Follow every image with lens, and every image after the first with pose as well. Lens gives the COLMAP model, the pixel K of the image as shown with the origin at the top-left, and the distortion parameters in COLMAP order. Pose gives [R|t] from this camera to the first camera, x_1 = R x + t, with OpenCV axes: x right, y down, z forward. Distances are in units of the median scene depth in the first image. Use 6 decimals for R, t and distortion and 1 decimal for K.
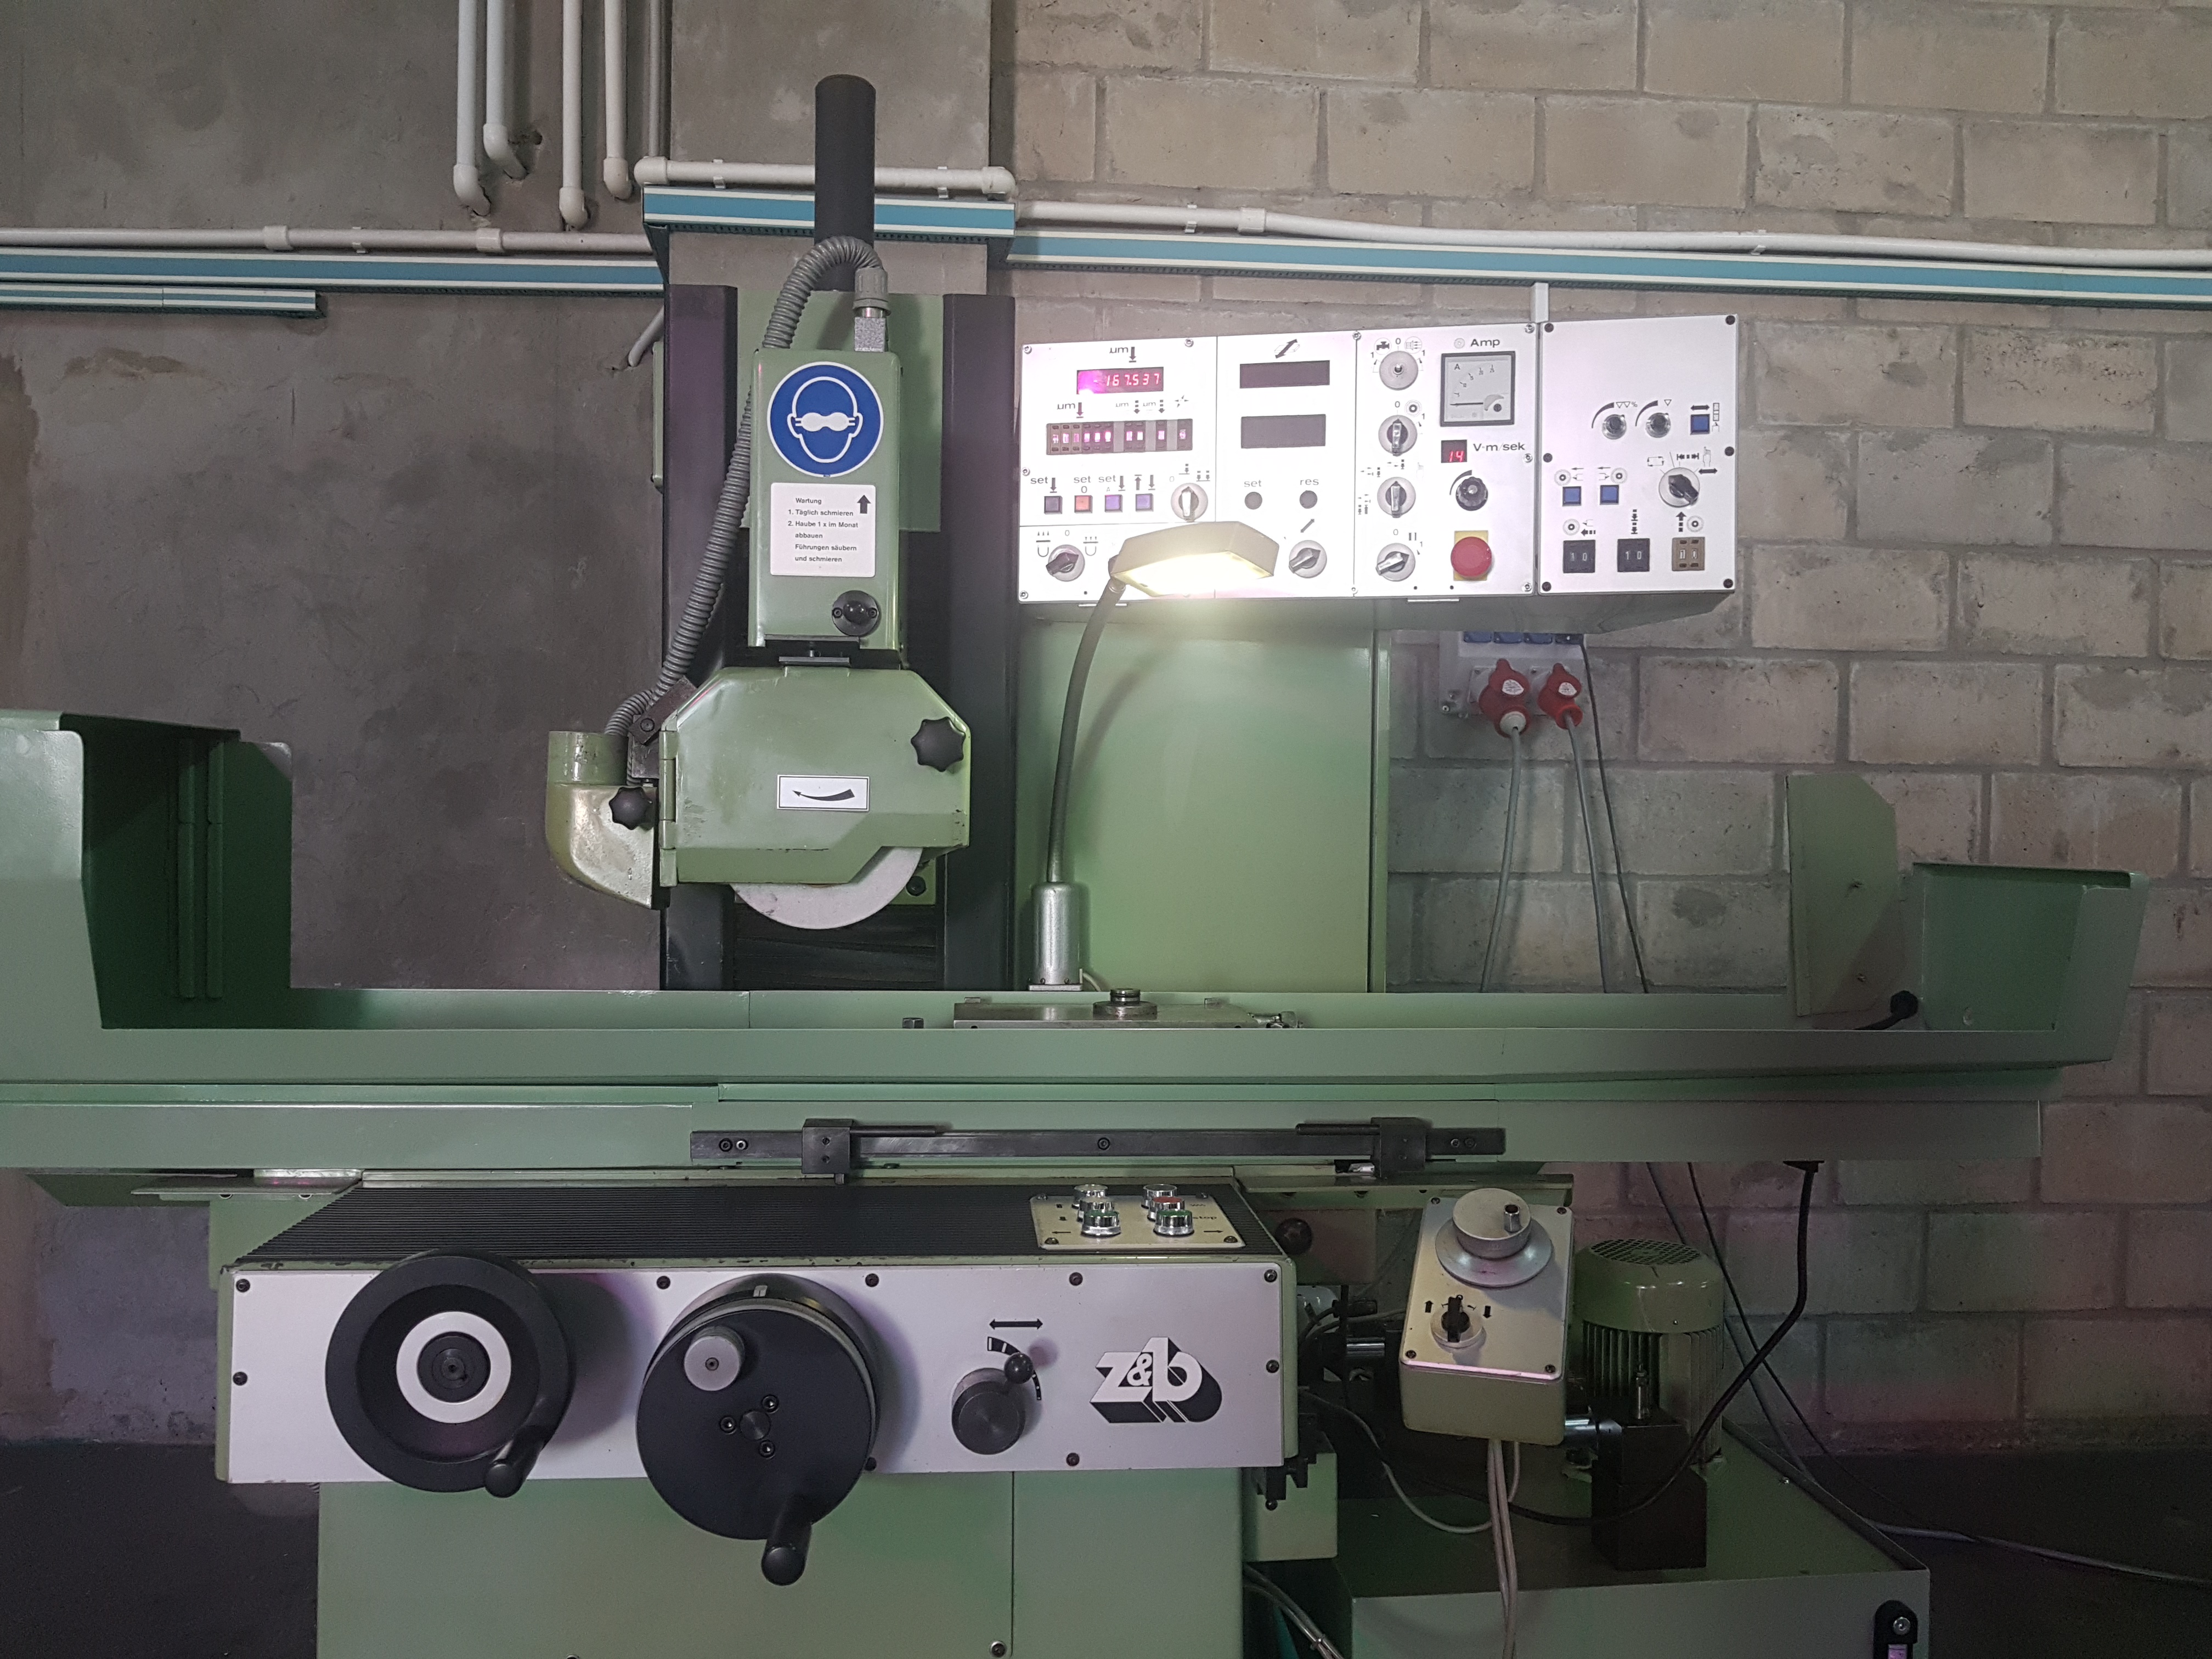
lens RADIAL K [[1802.5, 0, 1065.1], [0, 1802.5, 872.8], [0, 0, 1]] dist [-0.005969, -0.025021]
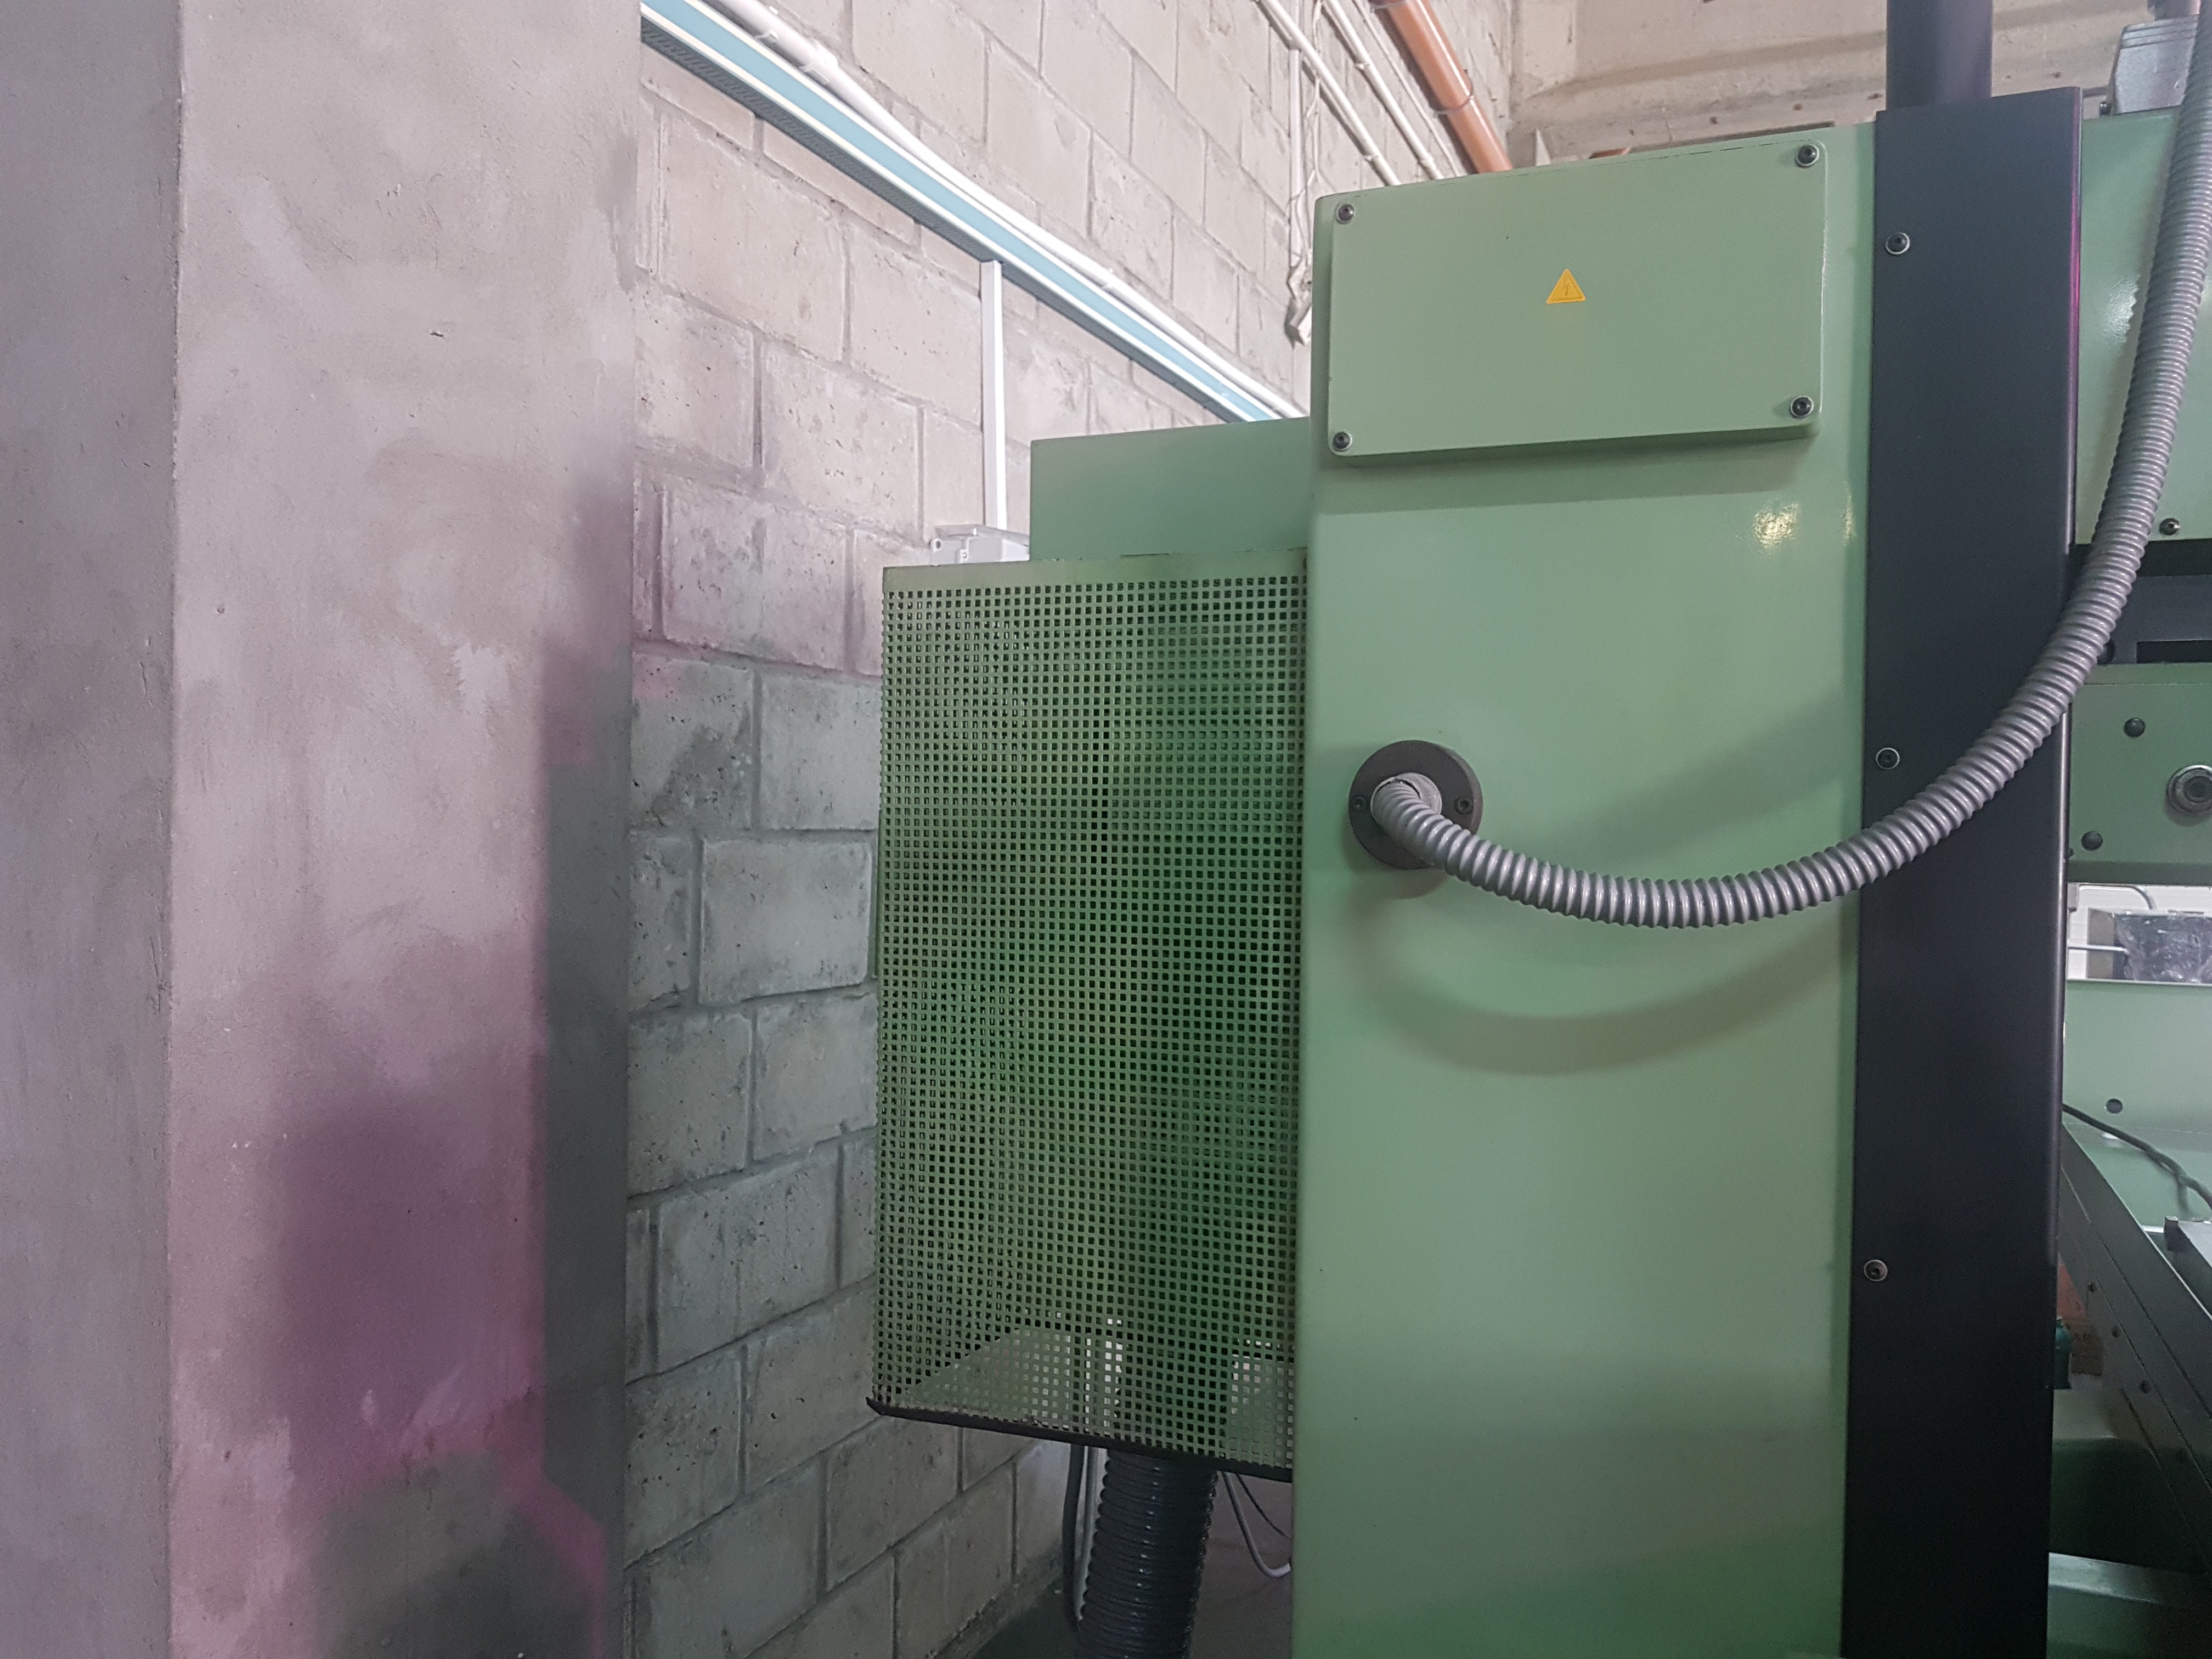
lens RADIAL K [[1802.5, 0, 1109.9], [0, 1802.5, 825.6], [0, 0, 1]] dist [-0.005969, -0.025021]
pose [[0.453175, -0.000044, 0.891422, -0.465441], [-0.001215, 0.999999, 0.000667, -0.067183], [-0.891421, -0.001385, 0.453174, 0.580721]]
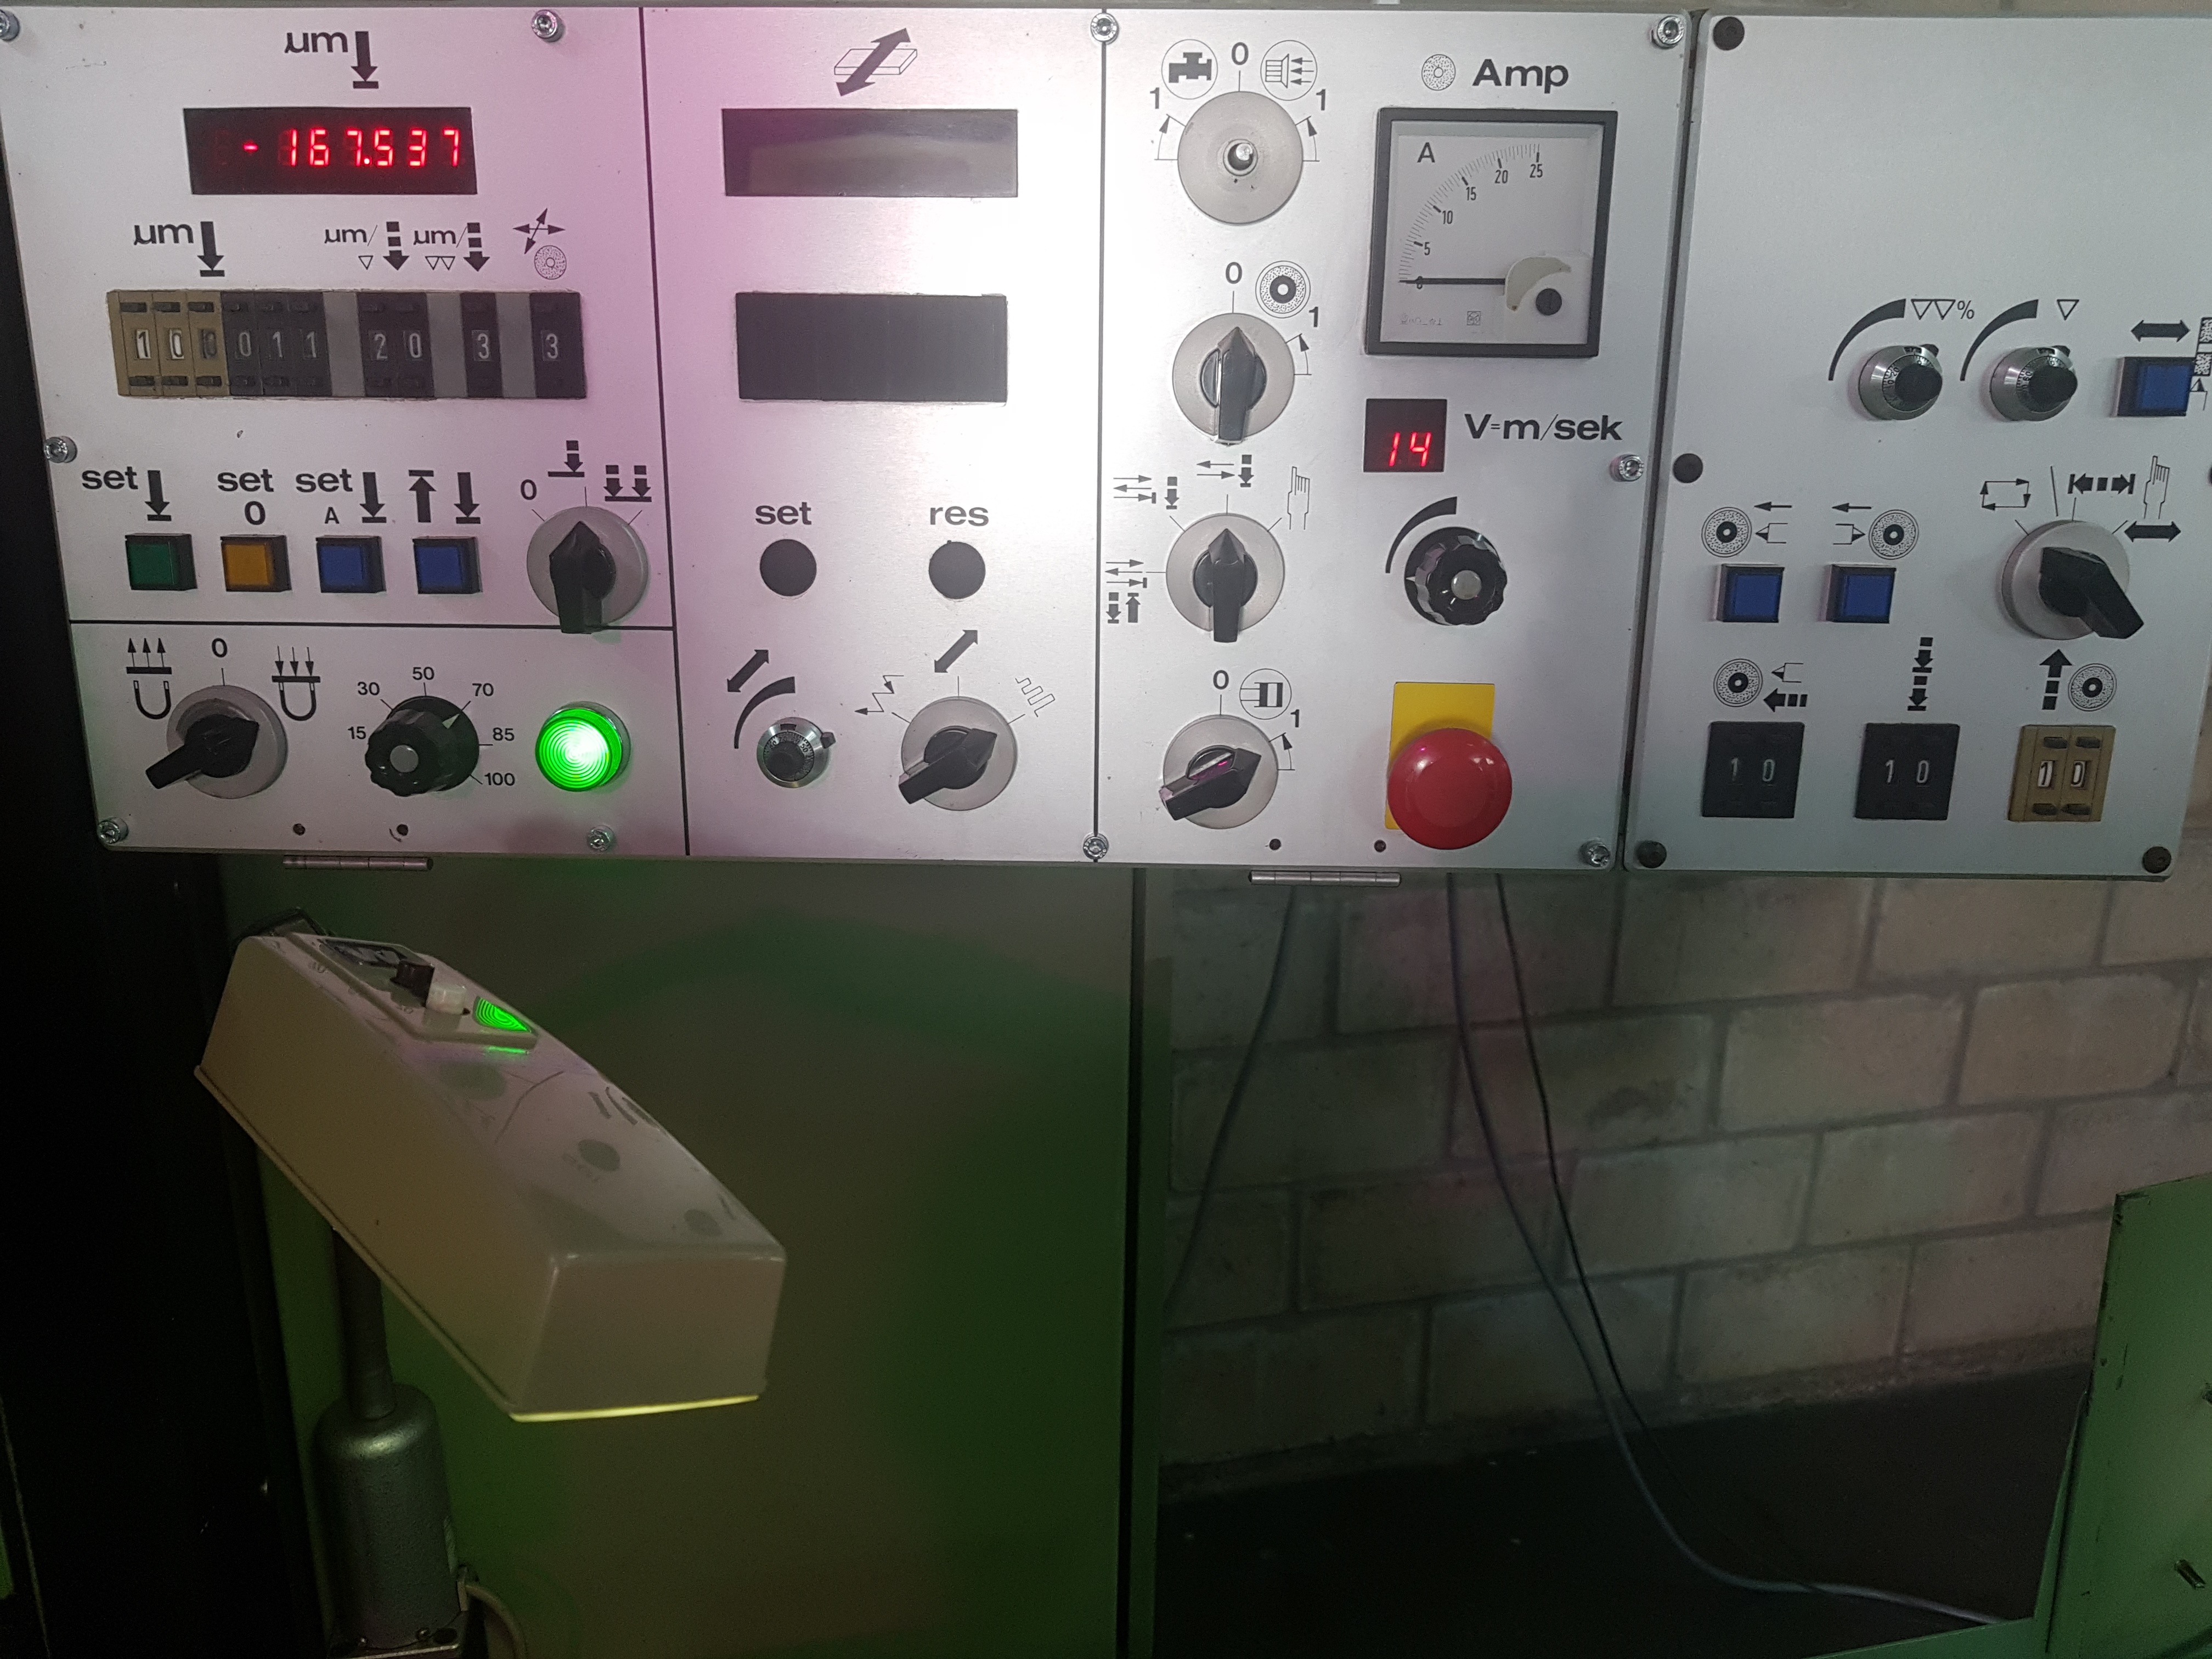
lens RADIAL K [[1802.5, 0, 1080.5], [0, 1802.5, 873.5], [0, 0, 1]] dist [-0.005969, -0.025021]
pose [[0.986739, -0.047092, 0.155333, 0.058100], [0.002375, 0.961074, 0.276280, -0.136286], [-0.162297, -0.272247, 0.948441, 0.376345]]
